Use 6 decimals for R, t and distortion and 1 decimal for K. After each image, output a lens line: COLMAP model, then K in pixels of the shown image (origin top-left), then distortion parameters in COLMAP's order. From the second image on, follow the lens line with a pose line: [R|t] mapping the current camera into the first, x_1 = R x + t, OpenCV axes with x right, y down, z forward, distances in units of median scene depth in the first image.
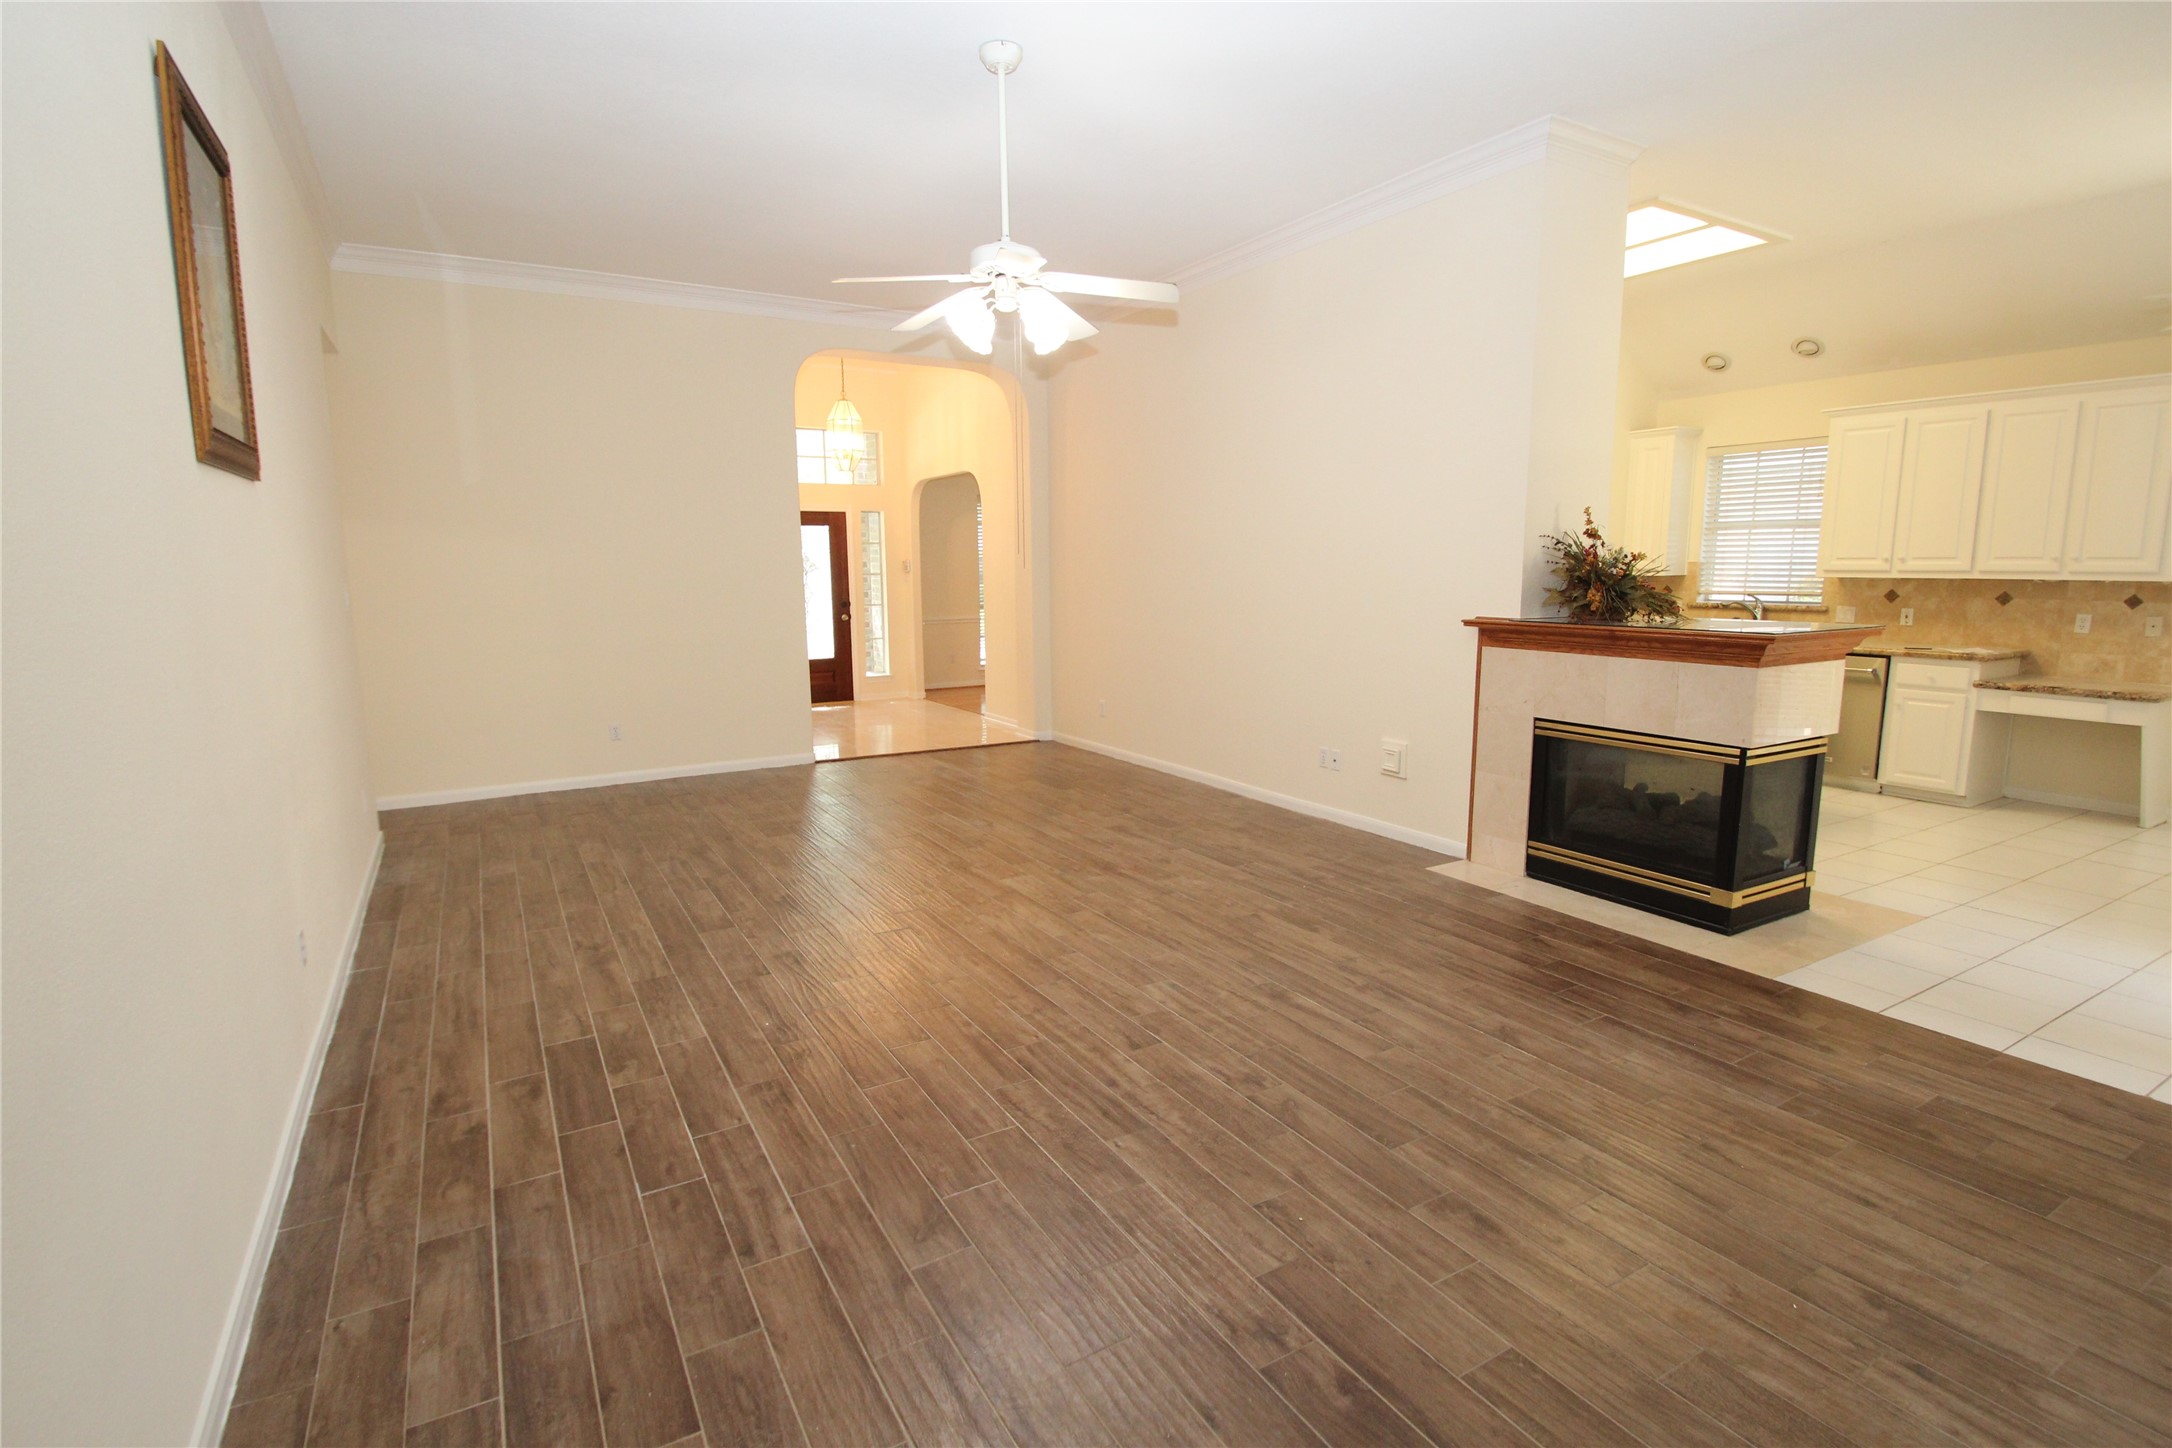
lens RADIAL K [[1043.0, 0, 1084.5], [0, 1043.0, 725.2], [0, 0, 1]] dist [0.011433, -0.019665]
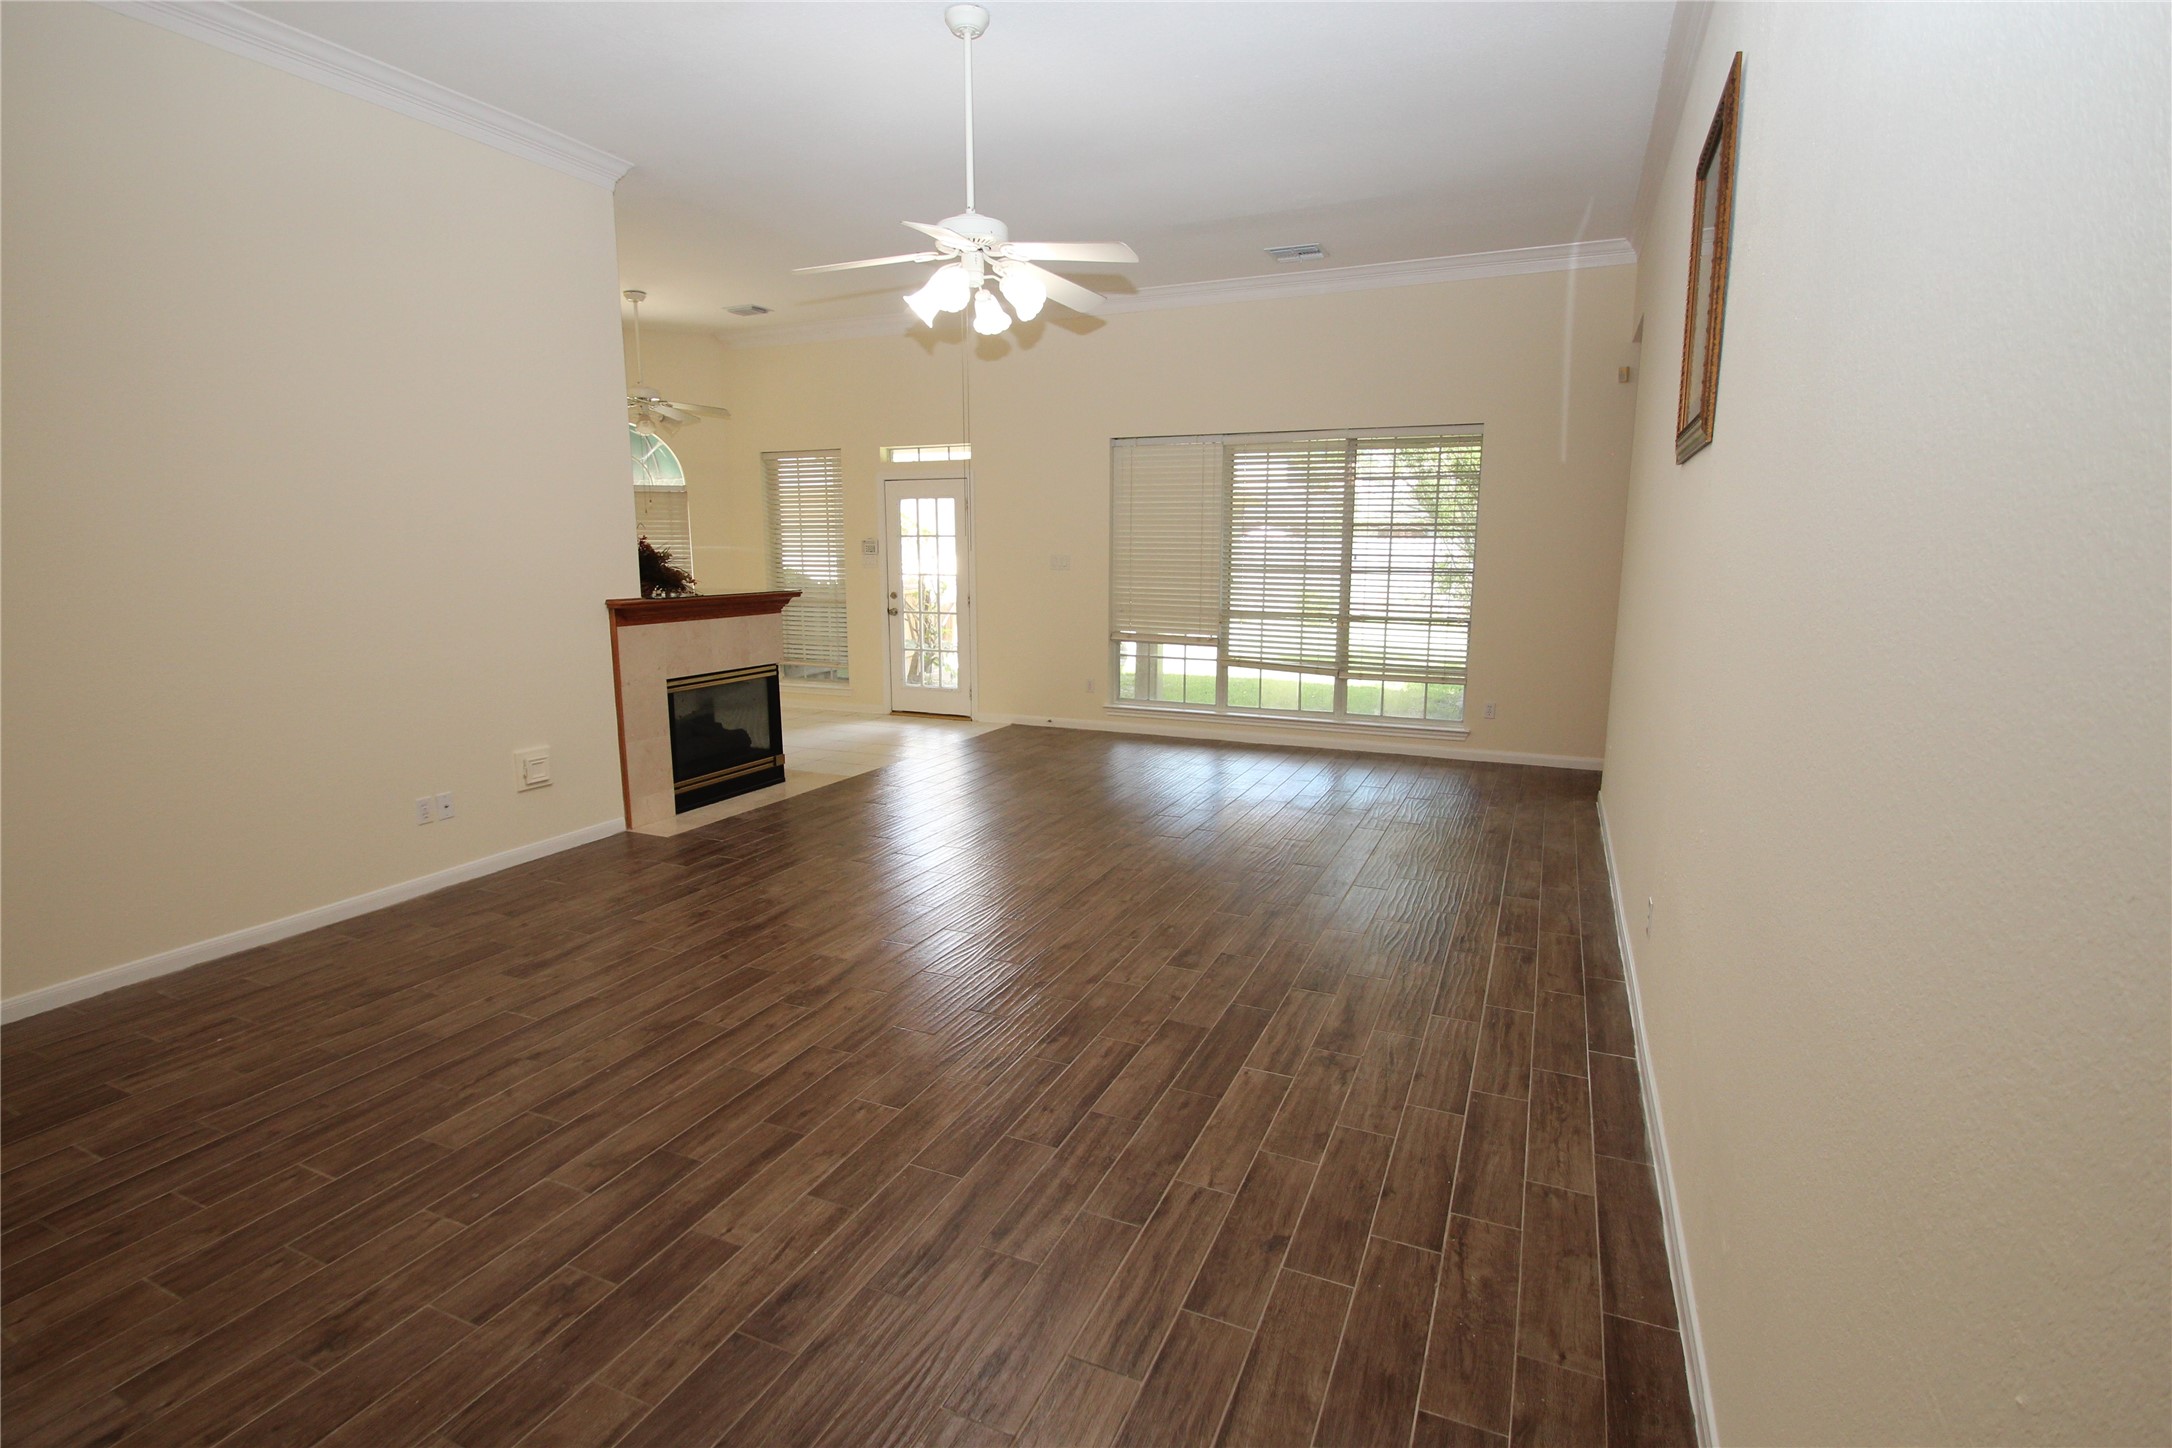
lens RADIAL K [[1043.0, 0, 1084.5], [0, 1043.0, 725.2], [0, 0, 1]] dist [0.011433, -0.019665]
pose [[-0.582561, -0.131393, 0.802096, -0.759817], [0.130577, 0.958899, 0.251917, -0.183840], [-0.802230, 0.251492, -0.541461, 1.211024]]
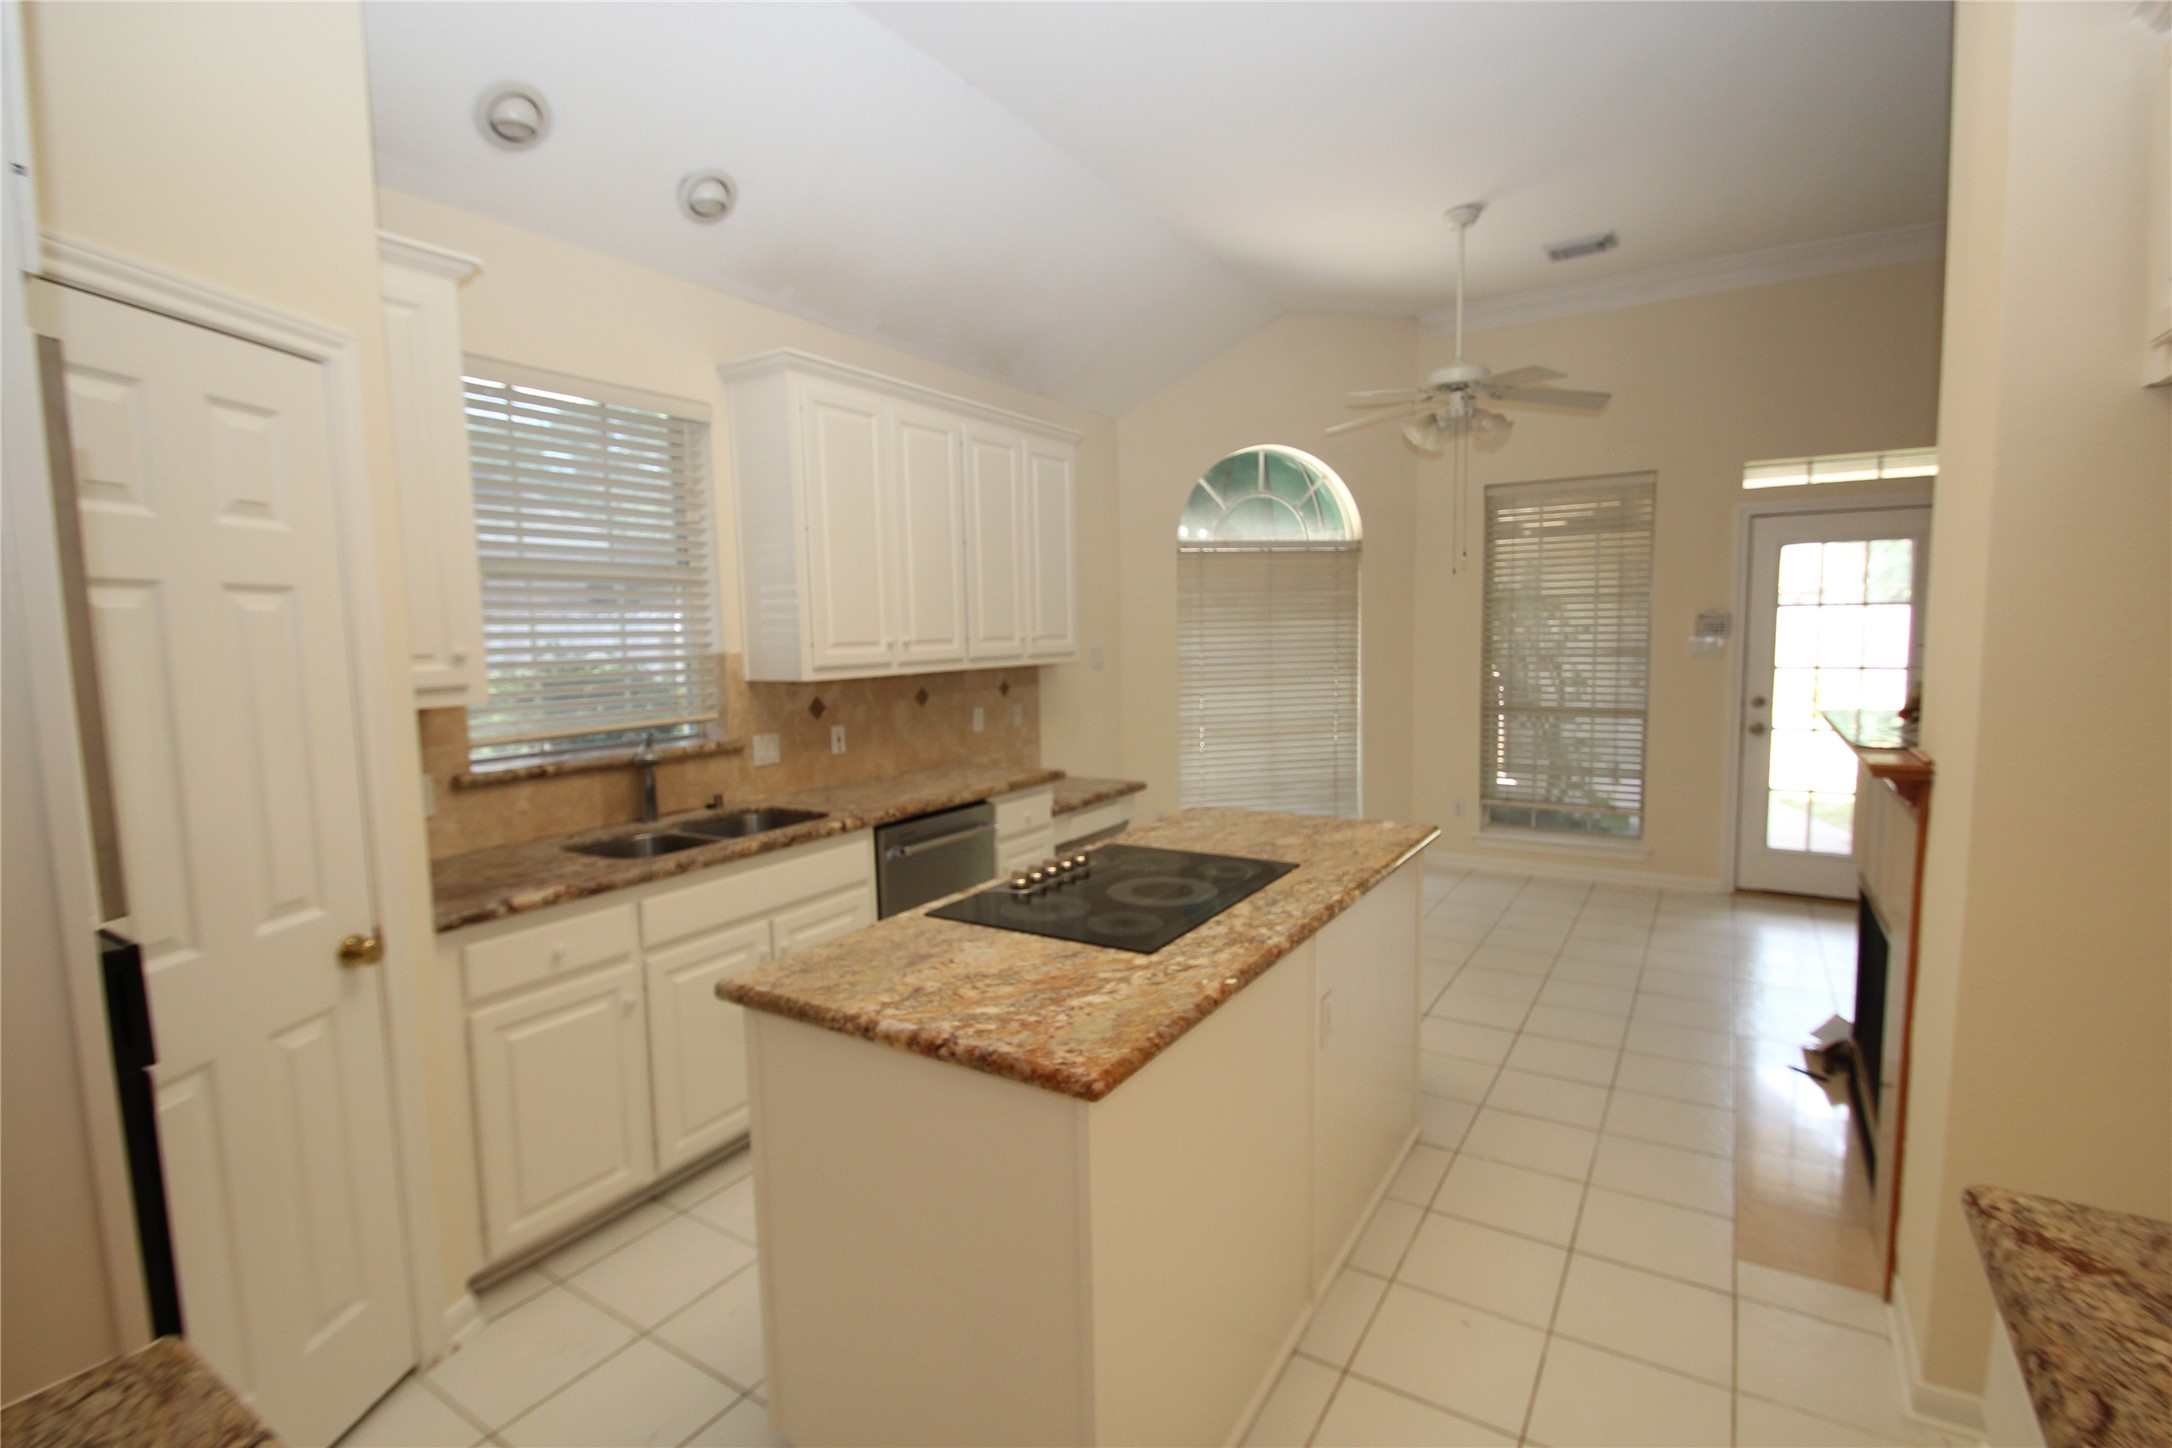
lens RADIAL K [[1006.0, 0, 1082.7], [0, 1006.0, 727.9], [0, 0, 1]] dist [0.010078, -0.016461]
pose [[-0.456769, -0.070655, 0.886775, 0.282777], [0.161190, 0.973766, 0.160614, -0.246556], [-0.874860, 0.216303, -0.433398, 1.531768]]
